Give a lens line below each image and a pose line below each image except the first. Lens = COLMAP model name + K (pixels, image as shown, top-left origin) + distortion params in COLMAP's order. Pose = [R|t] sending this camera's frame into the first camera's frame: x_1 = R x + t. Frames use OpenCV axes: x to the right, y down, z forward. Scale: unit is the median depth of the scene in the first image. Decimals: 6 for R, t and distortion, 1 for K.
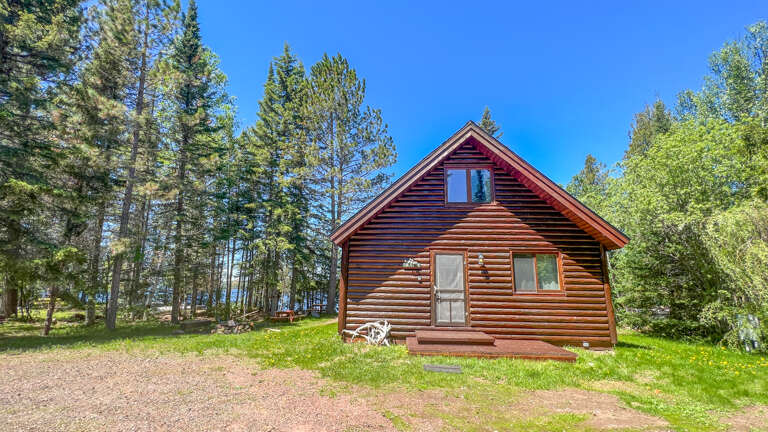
lens RADIAL K [[299.1, 0, 383.8], [0, 299.1, 211.7], [0, 0, 1]] dist [-0.000861, -0.000007]
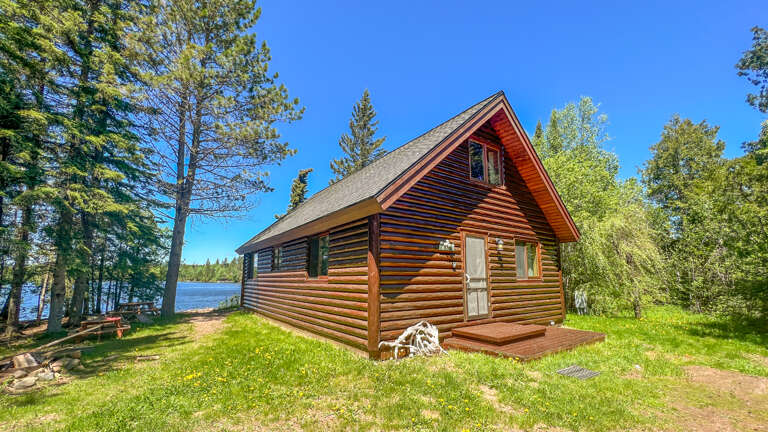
lens RADIAL K [[299.1, 0, 383.4], [0, 299.1, 222.9], [0, 0, 1]] dist [-0.000861, -0.000007]
pose [[0.792055, 0.091201, 0.603599, -0.525148], [-0.140389, 0.989488, 0.034715, 0.110057], [-0.594088, -0.112235, 0.796532, 0.486315]]
